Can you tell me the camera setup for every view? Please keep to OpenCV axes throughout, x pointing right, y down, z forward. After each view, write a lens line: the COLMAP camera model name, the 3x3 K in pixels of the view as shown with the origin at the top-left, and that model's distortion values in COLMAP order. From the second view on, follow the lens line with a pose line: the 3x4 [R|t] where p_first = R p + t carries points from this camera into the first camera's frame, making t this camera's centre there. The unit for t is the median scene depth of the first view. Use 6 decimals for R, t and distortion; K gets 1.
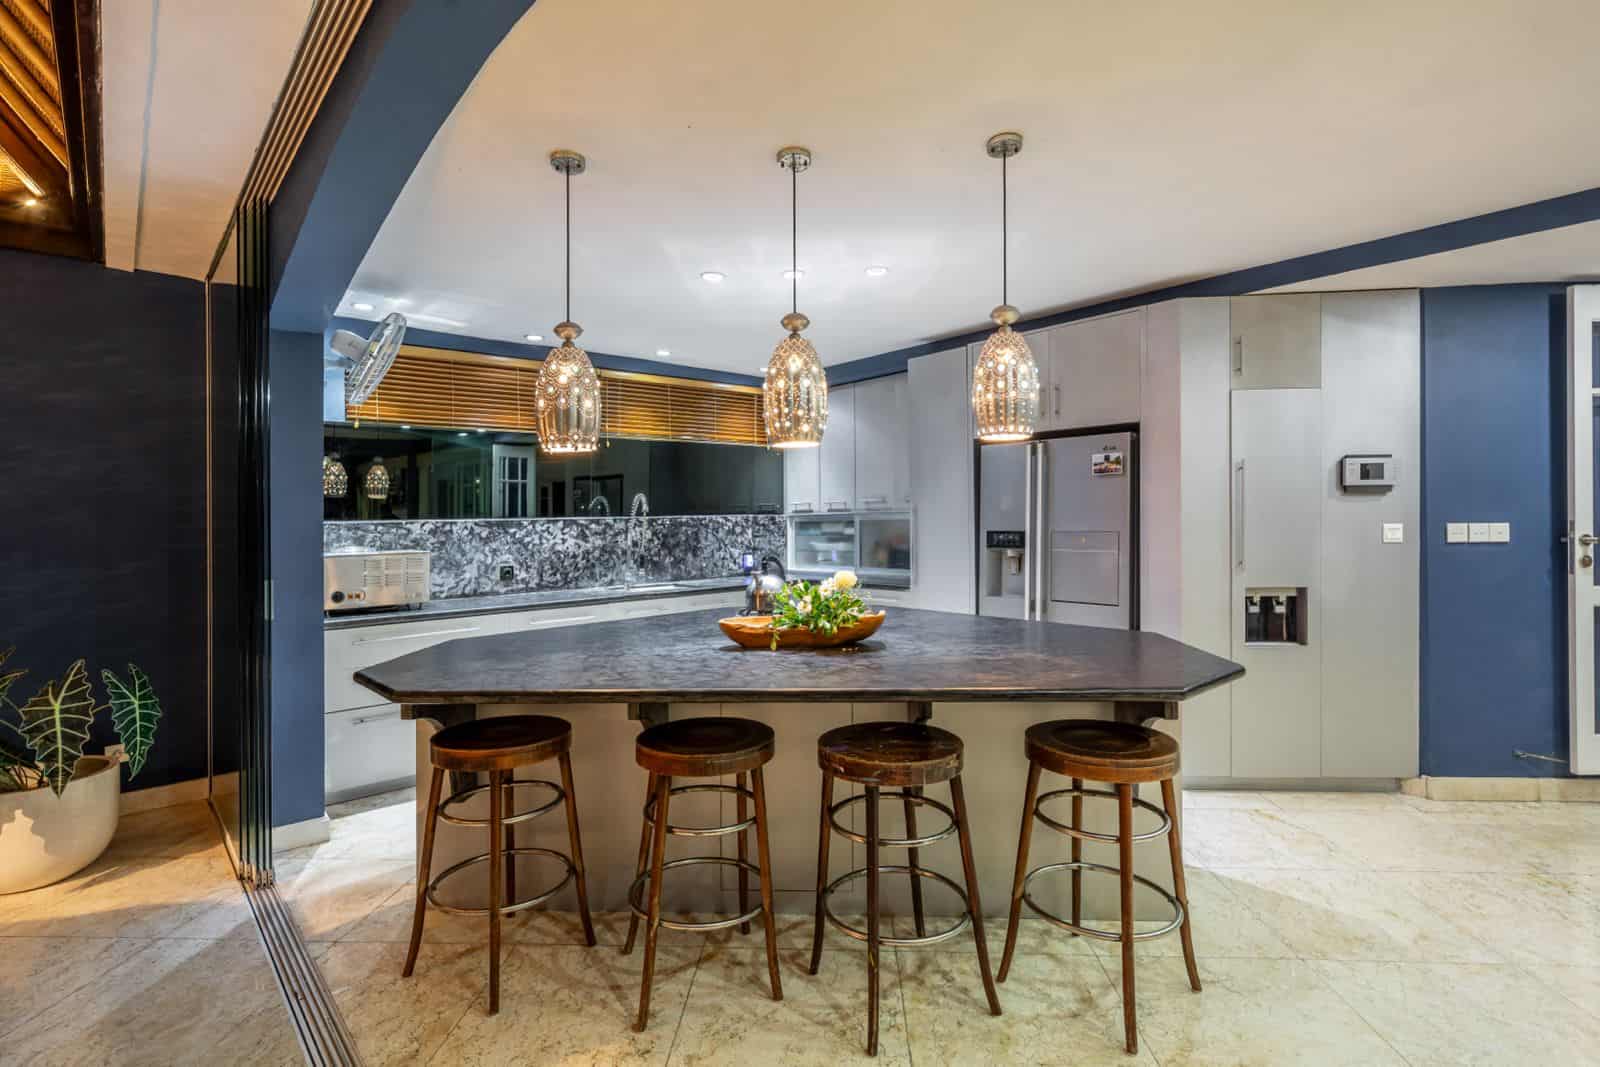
lens RADIAL K [[782.6, 0, 799.6], [0, 782.6, 523.2], [0, 0, 1]] dist [0.002895, 0.000127]
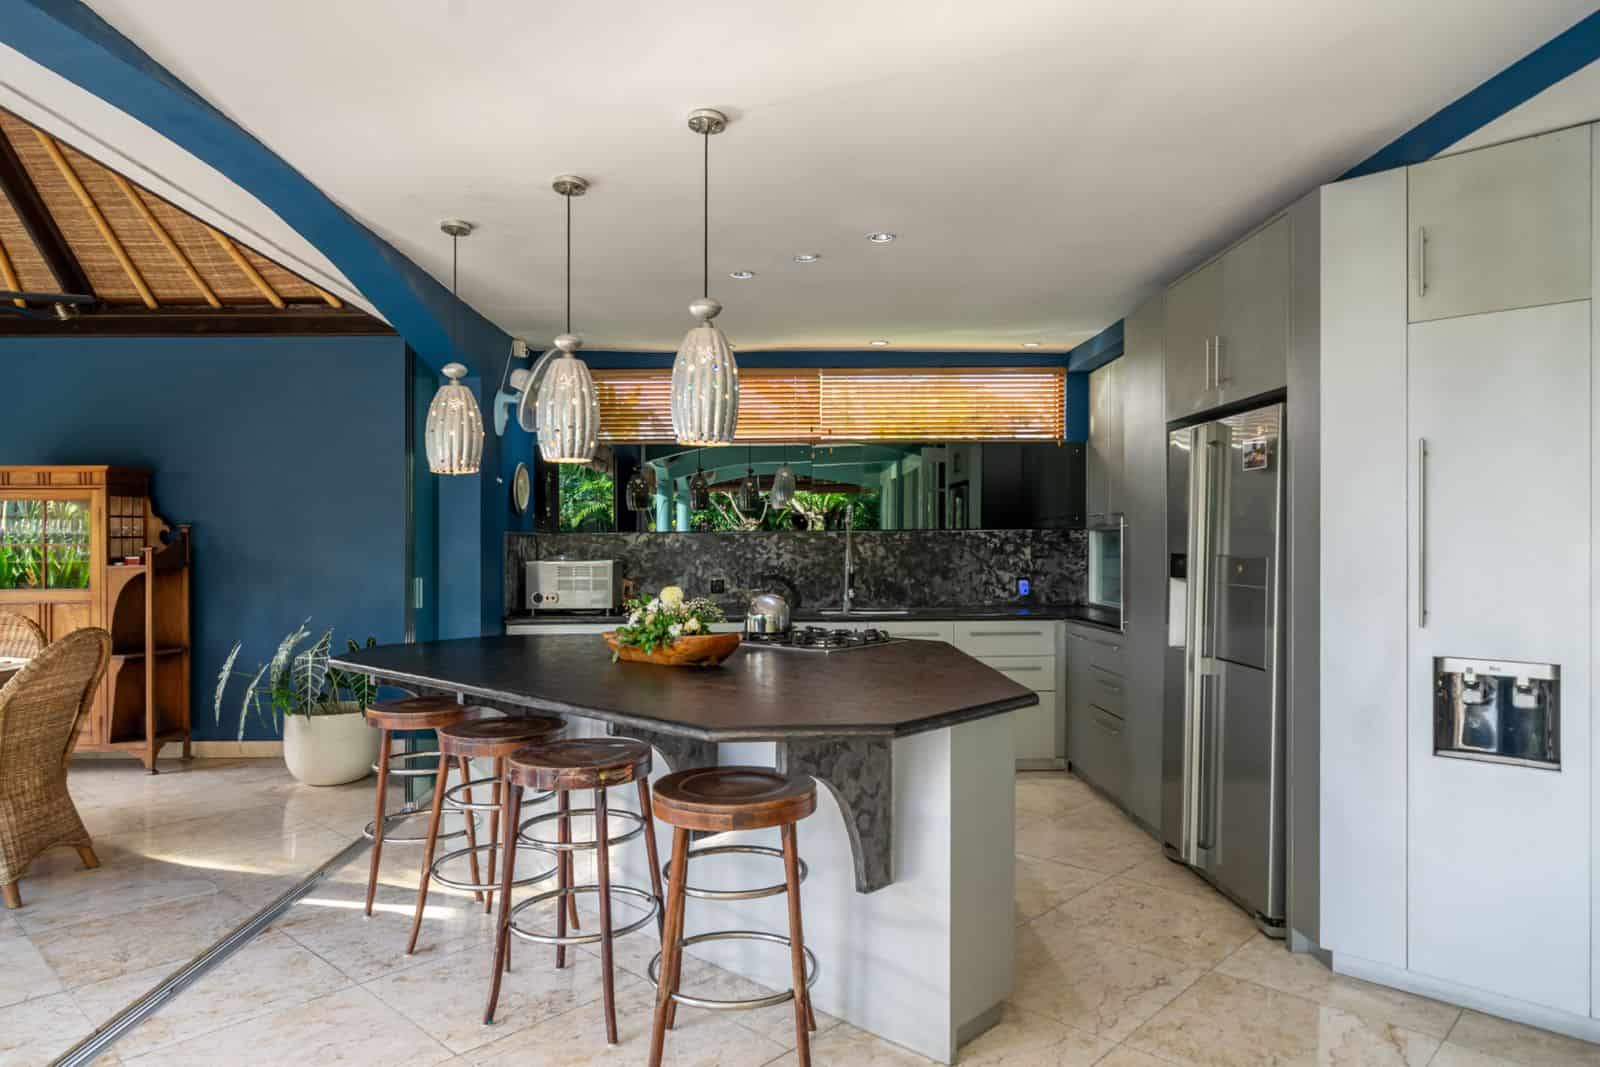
lens RADIAL K [[1014.1, 0, 799.7], [0, 1014.1, 540.2], [0, 0, 1]] dist [-0.005030, -0.000619]
pose [[0.765762, 0.012088, -0.643010, 0.491077], [-0.012413, 0.999915, 0.004015, -0.001284], [0.643004, 0.004907, 0.765847, 0.078614]]
